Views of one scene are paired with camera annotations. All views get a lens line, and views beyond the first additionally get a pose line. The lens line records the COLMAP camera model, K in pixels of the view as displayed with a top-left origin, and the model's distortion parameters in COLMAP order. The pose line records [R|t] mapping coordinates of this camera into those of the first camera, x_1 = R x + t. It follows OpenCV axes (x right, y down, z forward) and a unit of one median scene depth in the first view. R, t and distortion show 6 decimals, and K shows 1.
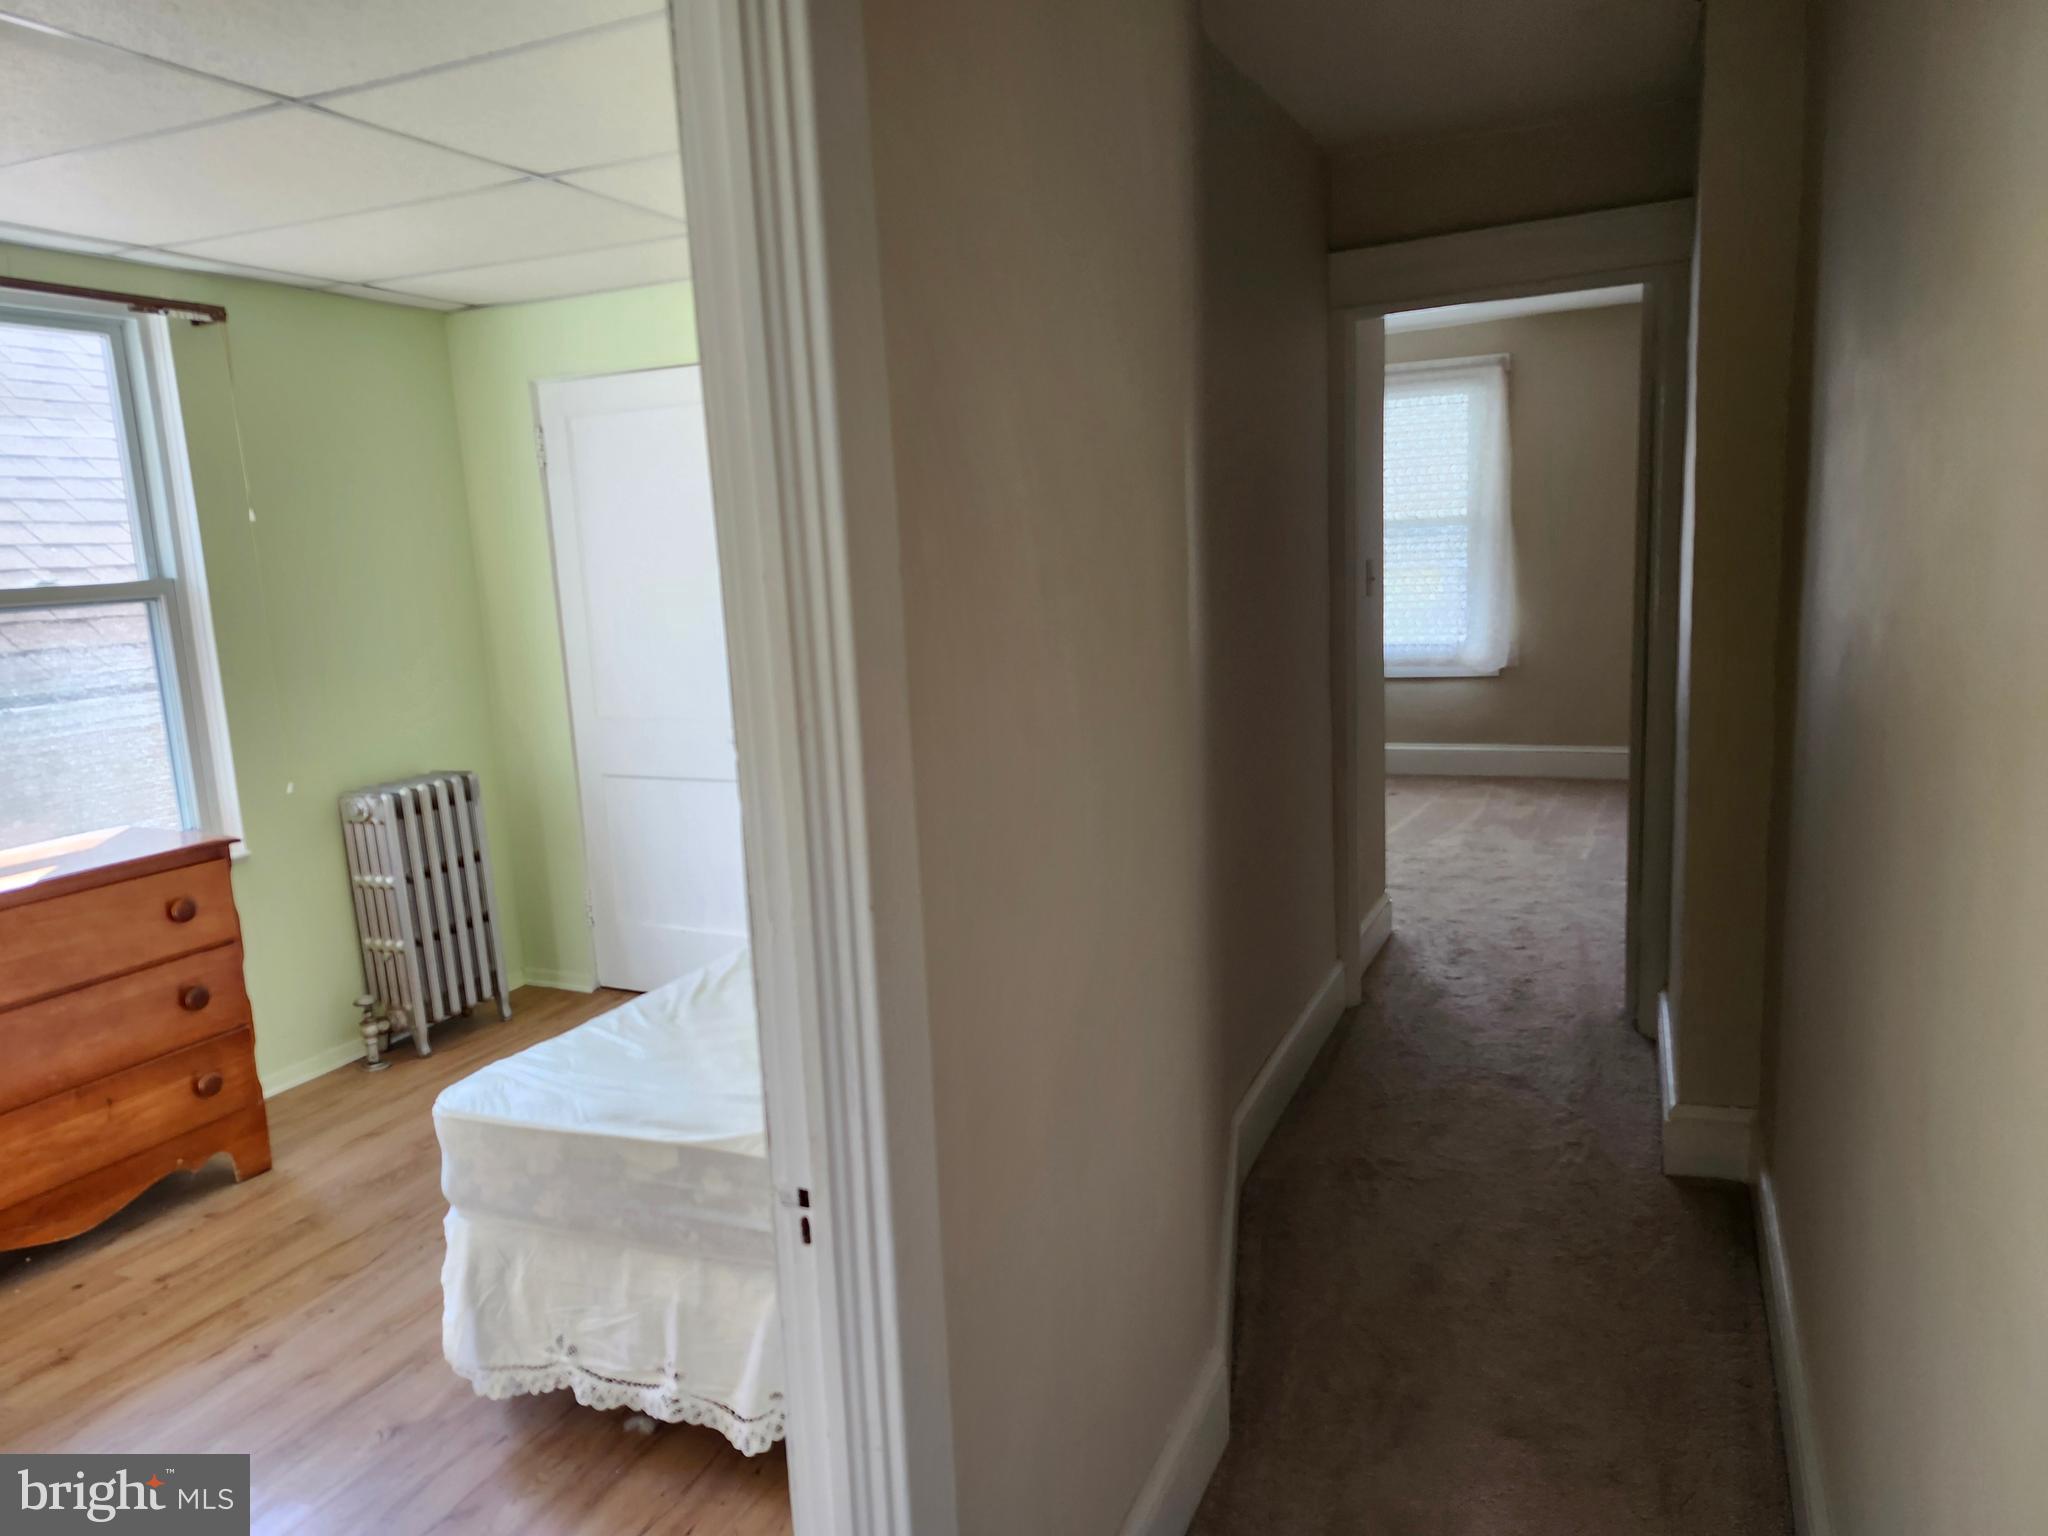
lens RADIAL K [[1425.2, 0, 1016.6], [0, 1425.2, 767.5], [0, 0, 1]] dist [0.064482, -0.041691]
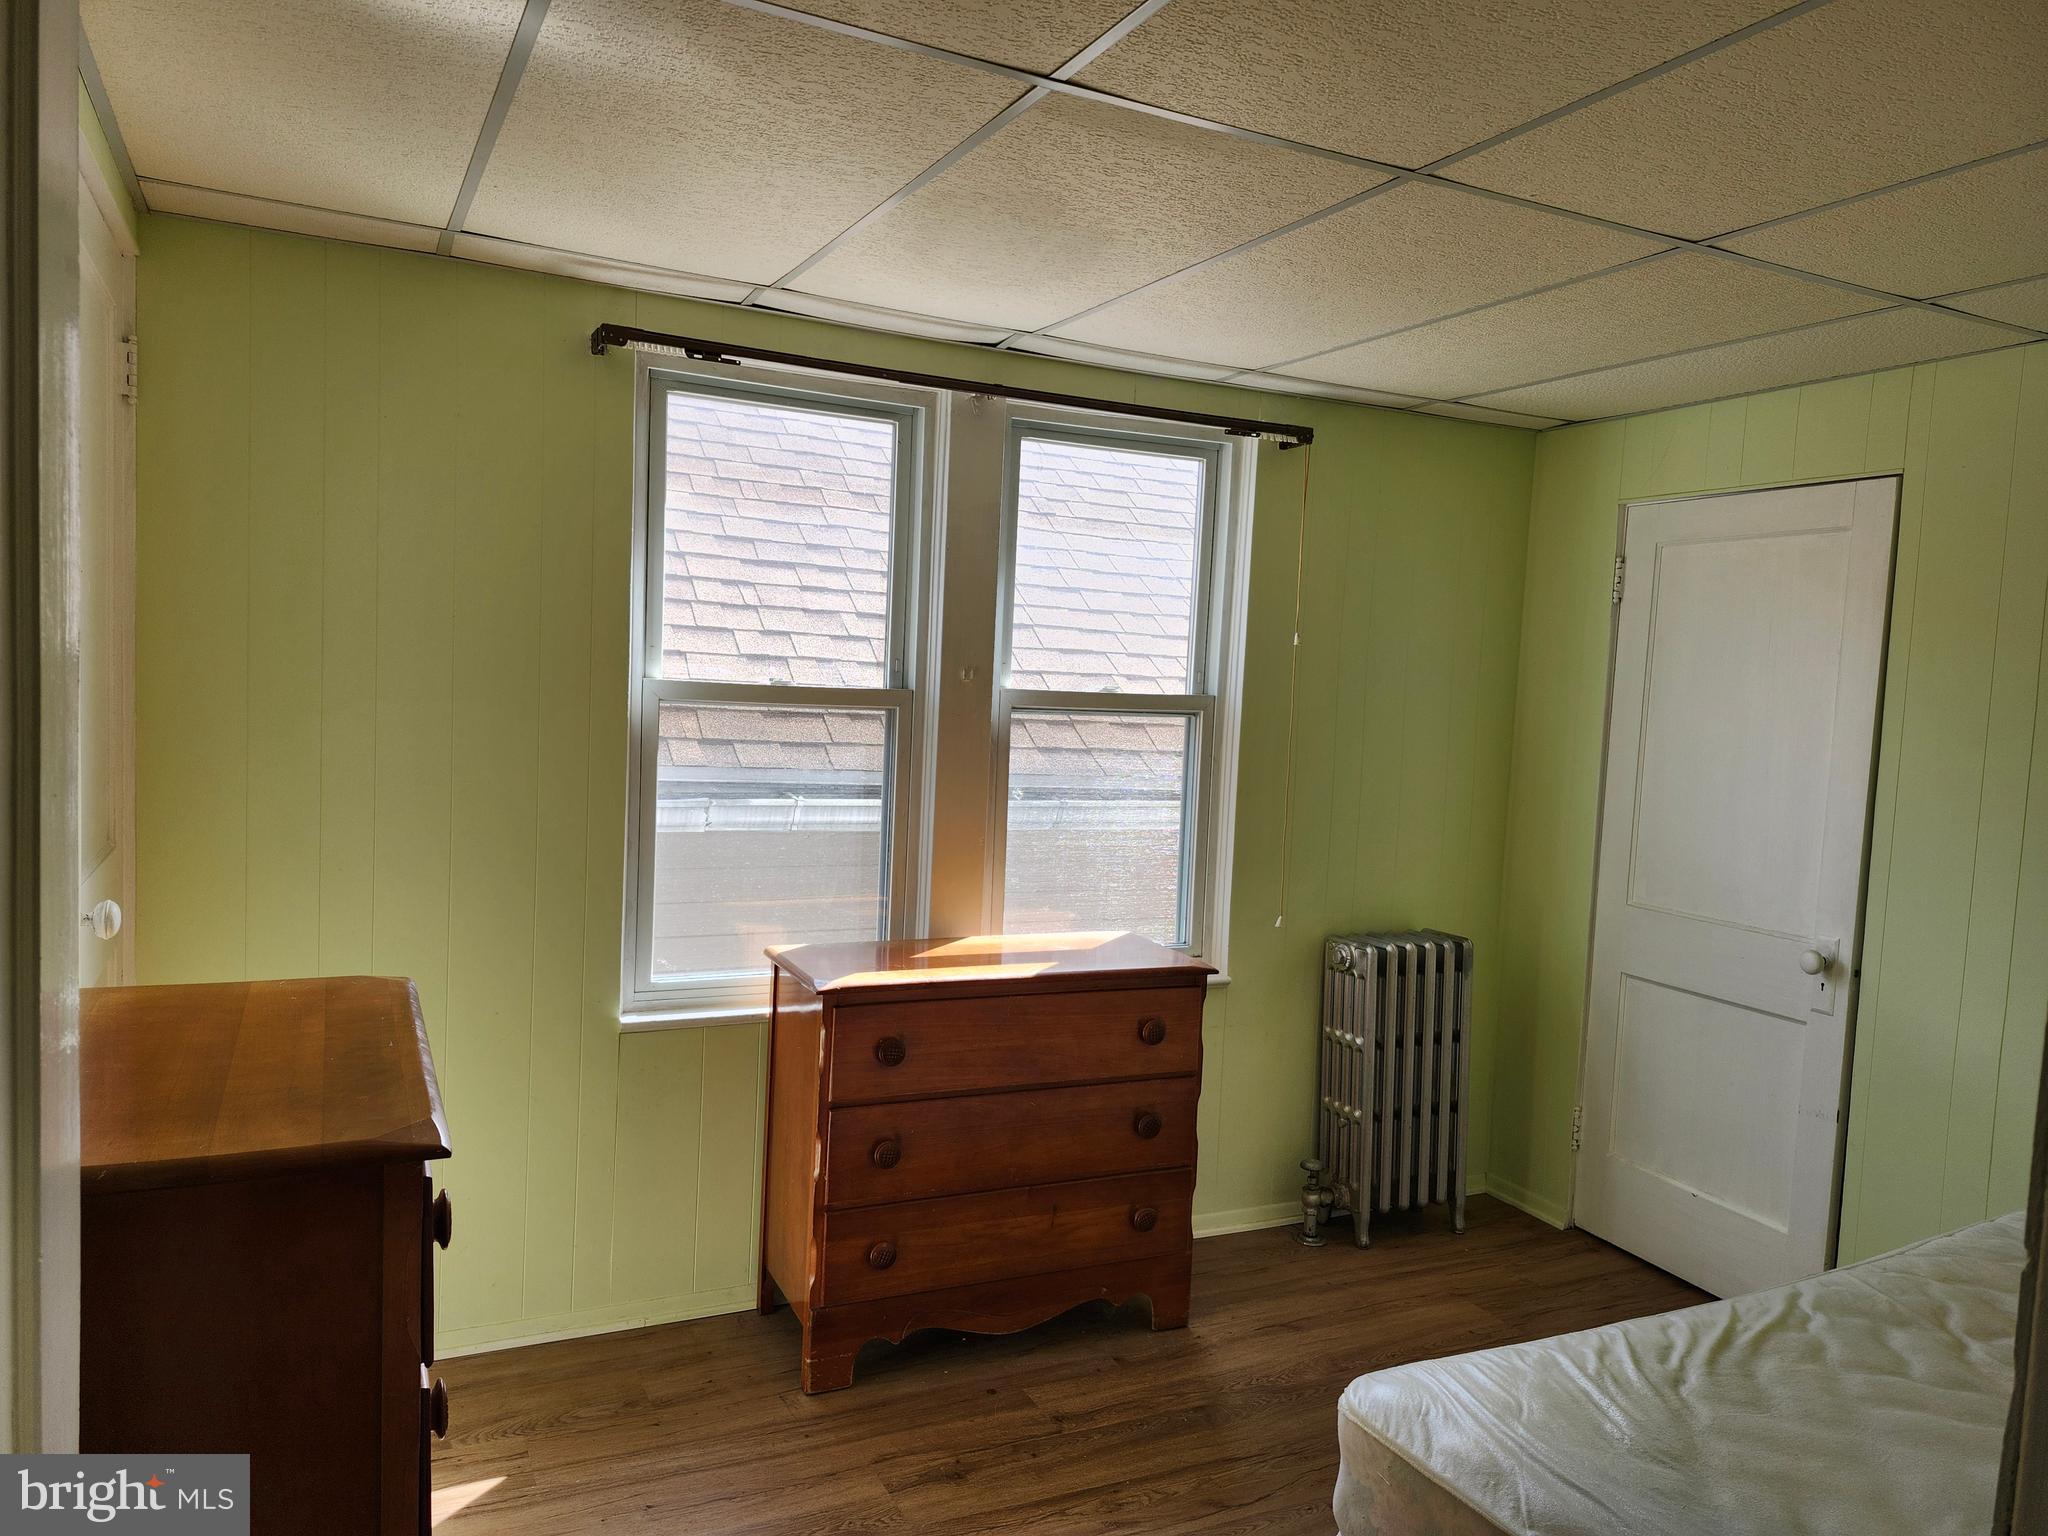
lens RADIAL K [[1418.5, 0, 989.2], [0, 1418.5, 761.2], [0, 0, 1]] dist [0.099836, -0.162769]
pose [[0.754360, 0.126629, -0.644132, -0.060138], [-0.189460, 0.981462, -0.028938, -0.027807], [0.628526, 0.143867, 0.764367, 0.159105]]
